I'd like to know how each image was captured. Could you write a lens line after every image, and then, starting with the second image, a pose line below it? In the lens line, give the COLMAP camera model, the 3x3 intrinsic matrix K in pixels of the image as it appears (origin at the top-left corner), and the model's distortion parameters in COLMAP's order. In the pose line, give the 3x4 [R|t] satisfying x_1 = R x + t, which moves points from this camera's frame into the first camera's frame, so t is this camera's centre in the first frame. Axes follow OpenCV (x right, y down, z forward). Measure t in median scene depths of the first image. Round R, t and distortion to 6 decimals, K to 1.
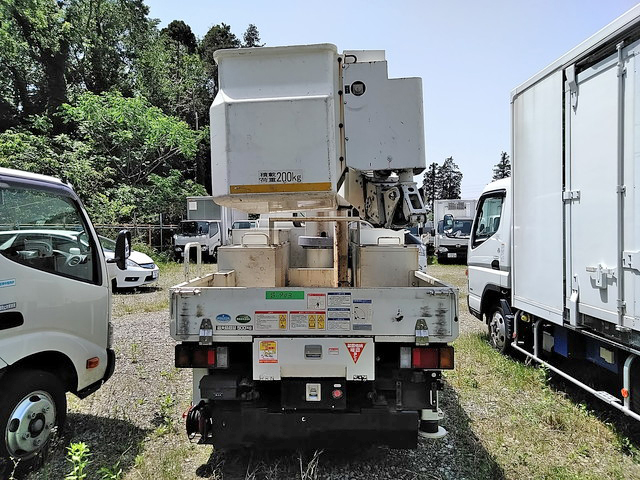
lens RADIAL K [[494.7, 0, 320.0], [0, 494.7, 240.0], [0, 0, 1]] dist [0.044789, 0.001757]
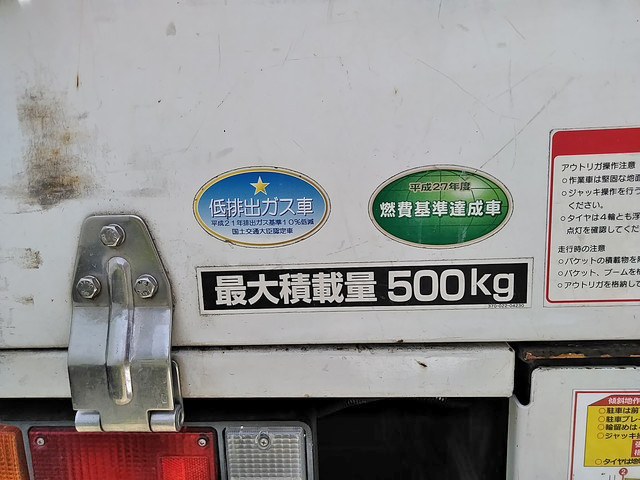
lens RADIAL K [[494.7, 0, 320.0], [0, 494.7, 240.0], [0, 0, 1]] dist [0.044789, 0.001757]
pose [[0.998867, -0.030305, -0.036699, -0.176872], [0.035649, 0.987265, 0.155038, 0.147779], [0.031533, -0.156170, 0.987227, 0.885093]]
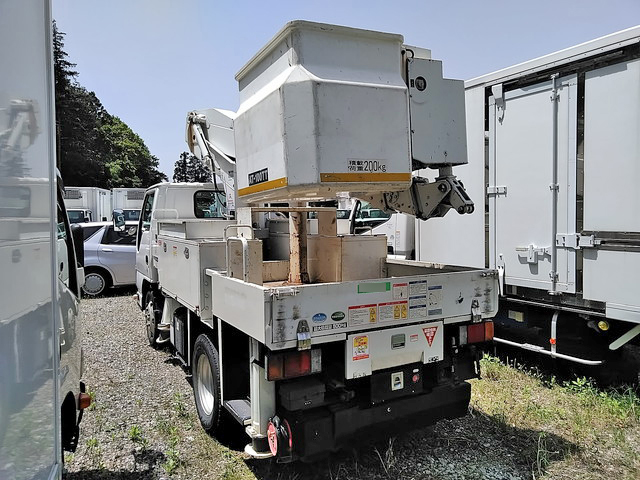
lens RADIAL K [[494.7, 0, 320.0], [0, 494.7, 240.0], [0, 0, 1]] dist [0.044789, 0.001757]
pose [[0.858979, -0.031251, 0.511056, -0.655380], [0.021069, 0.999448, 0.025704, -0.009717], [-0.511577, -0.011312, 0.859163, 0.214390]]
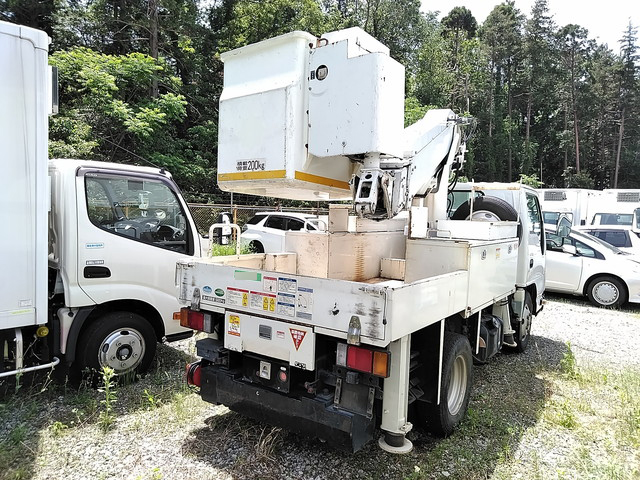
lens RADIAL K [[492.3, 0, 309.0], [0, 492.3, 238.9], [0, 0, 1]] dist [0.087155, -0.137515]
pose [[0.827900, 0.064222, -0.557186, 0.629474], [-0.052180, 0.997934, 0.037491, -0.015256], [0.558443, -0.001965, 0.829541, 0.181171]]
